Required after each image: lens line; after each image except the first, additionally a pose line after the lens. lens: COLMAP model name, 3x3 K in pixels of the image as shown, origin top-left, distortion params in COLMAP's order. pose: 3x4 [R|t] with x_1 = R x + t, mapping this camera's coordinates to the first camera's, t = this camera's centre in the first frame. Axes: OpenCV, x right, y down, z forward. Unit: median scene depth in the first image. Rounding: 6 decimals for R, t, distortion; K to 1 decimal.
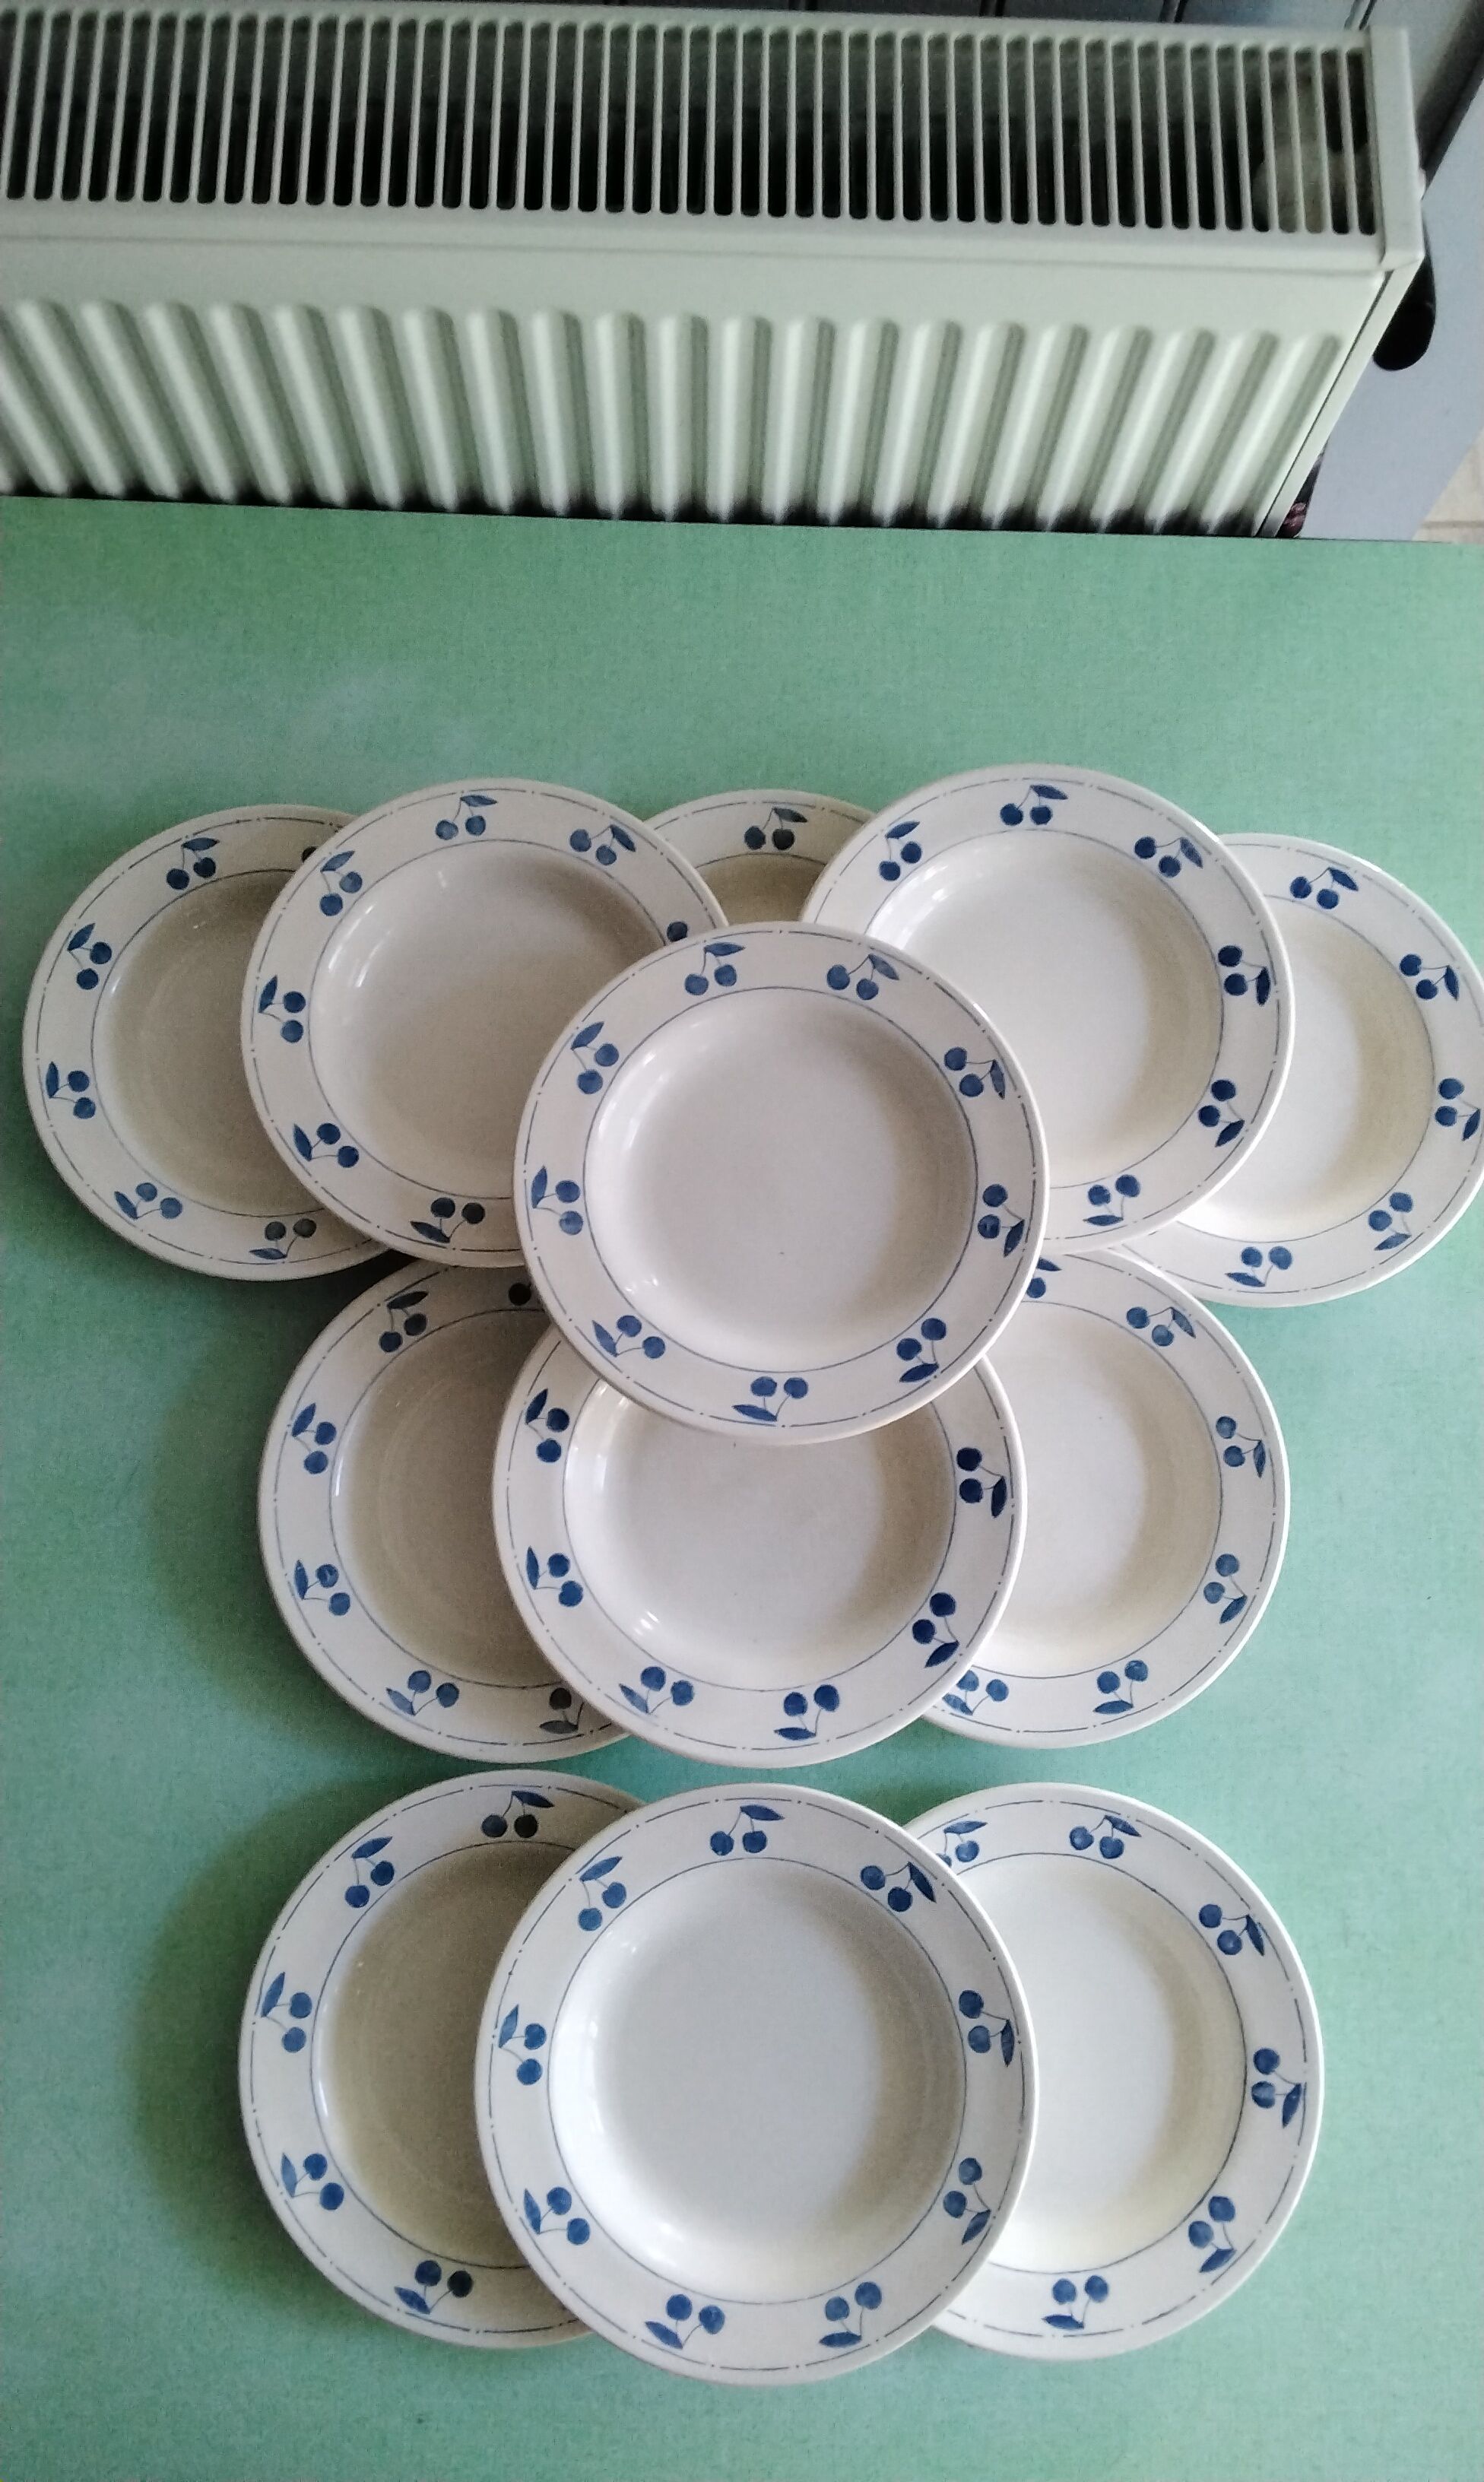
lens RADIAL K [[1971.4, 0, 740.0], [0, 1971.4, 1230.1], [0, 0, 1]] dist [-0.017368, -0.040572]
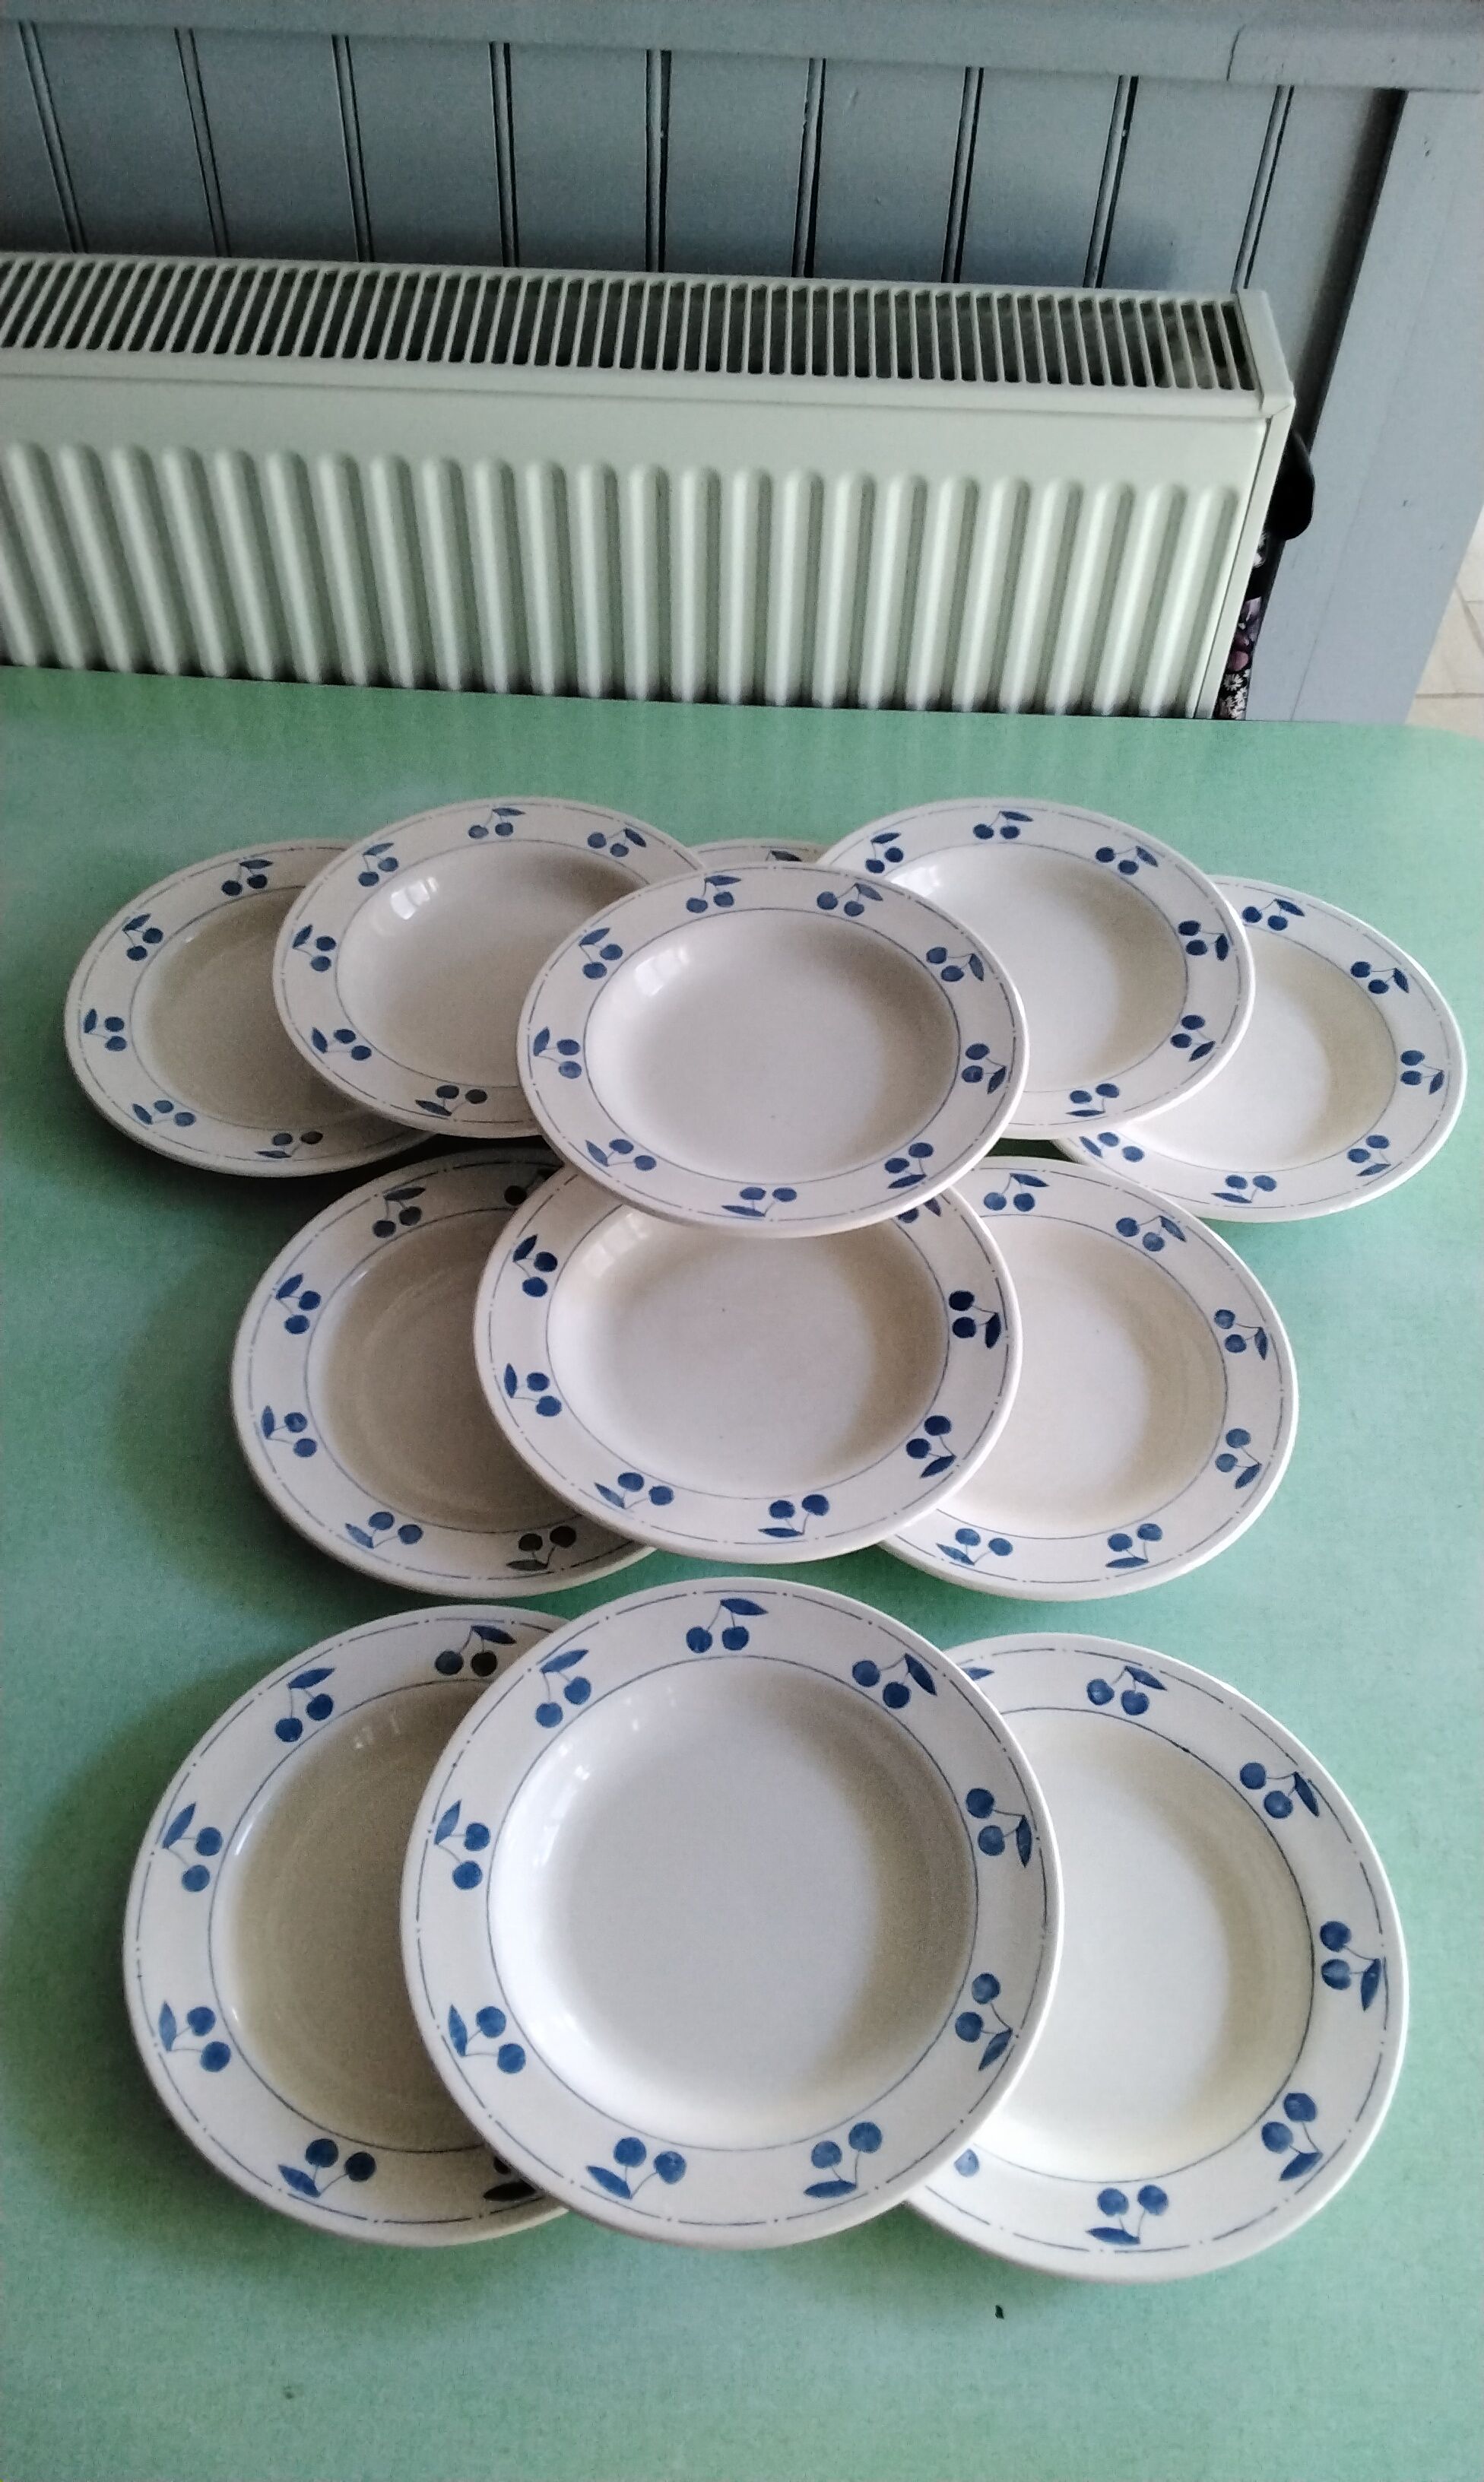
lens RADIAL K [[1971.4, 0, 740.8], [0, 1971.4, 1226.9], [0, 0, 1]] dist [-0.017368, -0.040572]
pose [[0.999842, 0.012440, -0.012683, 0.018372], [-0.016739, 0.898817, -0.438005, 0.518506], [0.005950, 0.438149, 0.898883, 0.100323]]
